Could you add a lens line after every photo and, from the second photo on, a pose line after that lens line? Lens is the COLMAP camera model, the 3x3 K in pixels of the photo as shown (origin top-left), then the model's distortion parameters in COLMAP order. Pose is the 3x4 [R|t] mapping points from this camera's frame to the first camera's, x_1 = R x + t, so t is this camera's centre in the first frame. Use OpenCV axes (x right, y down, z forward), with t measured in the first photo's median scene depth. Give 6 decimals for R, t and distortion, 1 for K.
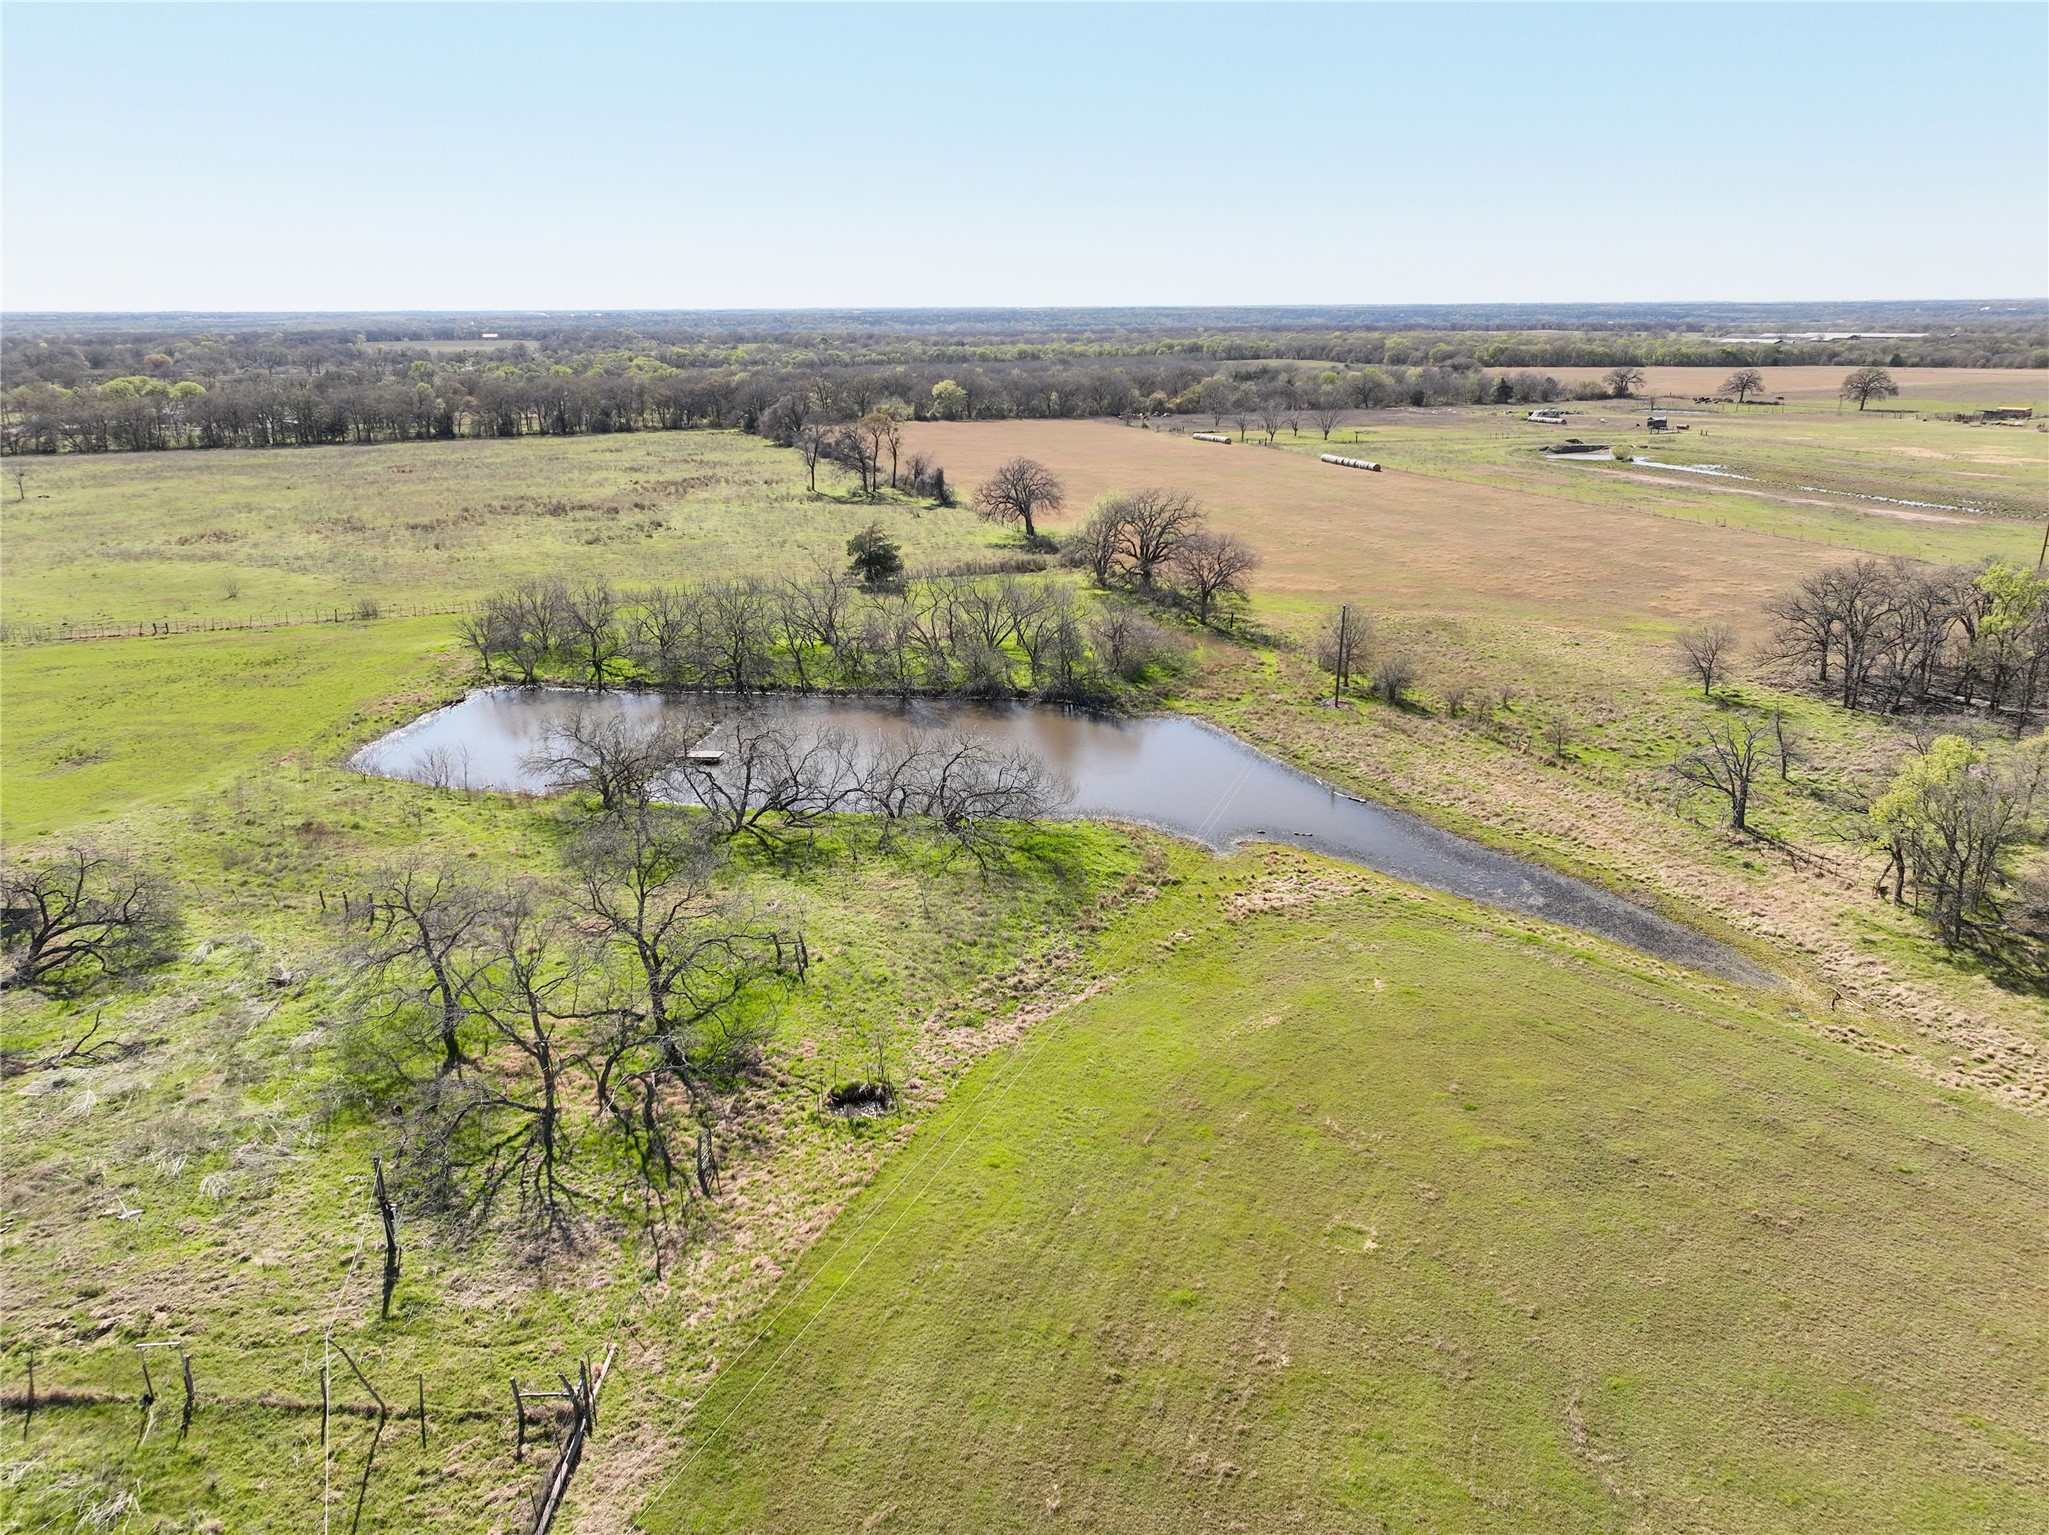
lens RADIAL K [[1439.7, 0, 1028.0], [0, 1439.7, 767.6], [0, 0, 1]] dist [0.008286, 0.001439]
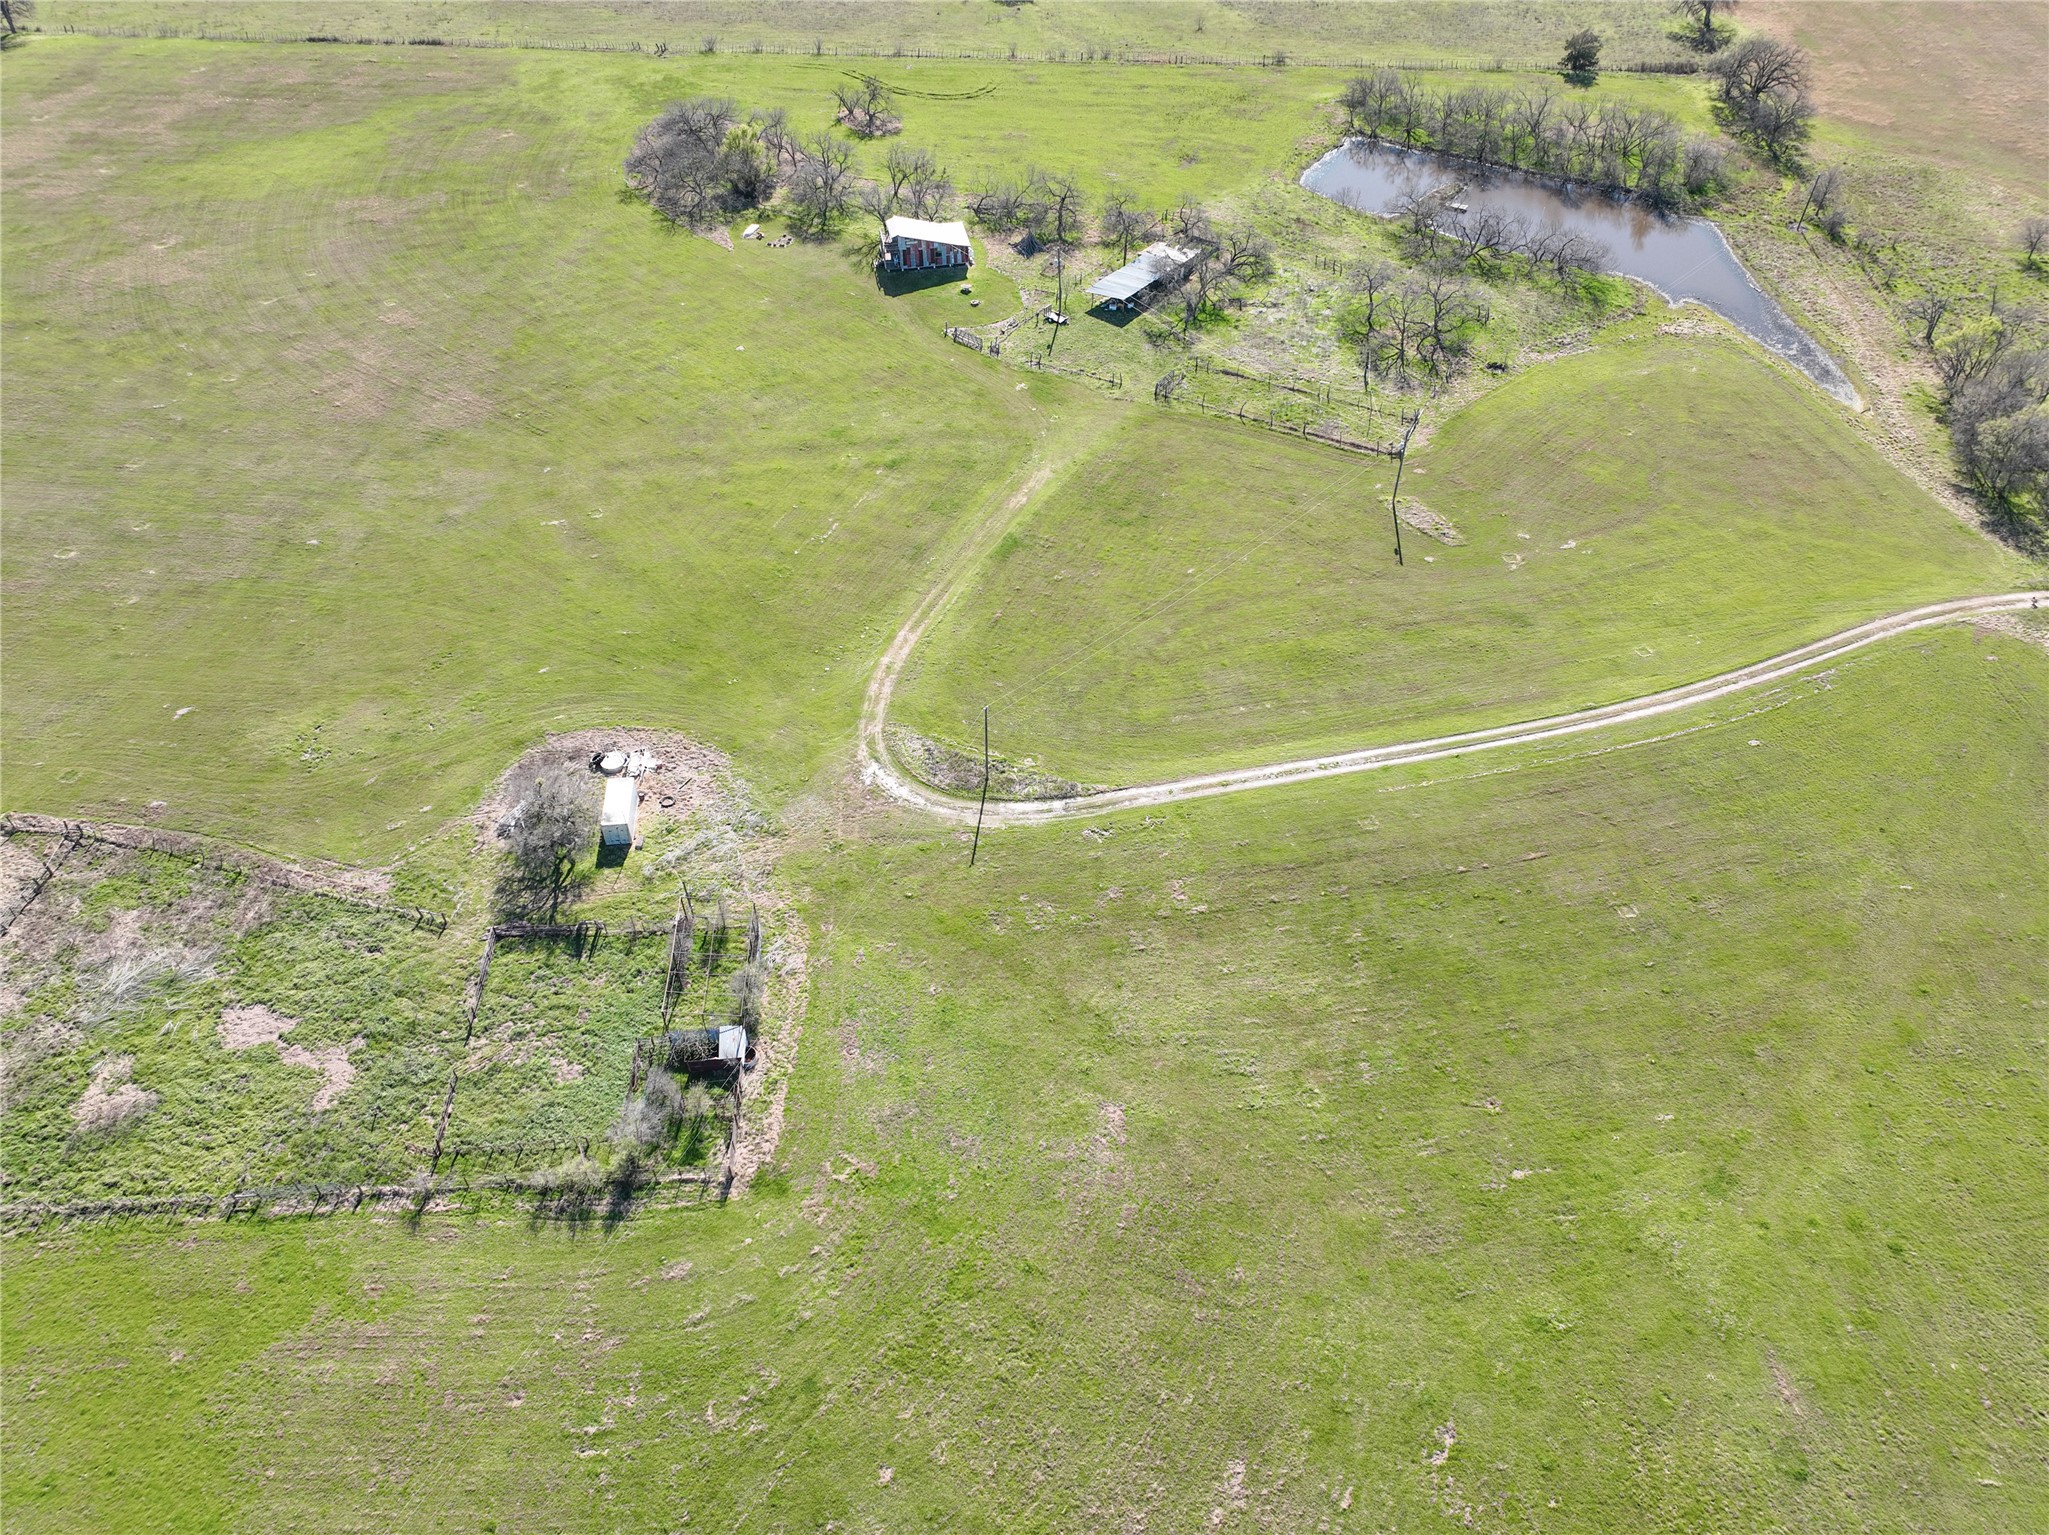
lens RADIAL K [[1439.7, 0, 1030.2], [0, 1439.7, 770.0], [0, 0, 1]] dist [0.008286, 0.001439]
pose [[0.902337, 0.301521, -0.308014, 0.155934], [-0.130000, 0.871699, 0.472485, -0.280995], [0.410959, -0.386299, 0.825764, -1.836720]]
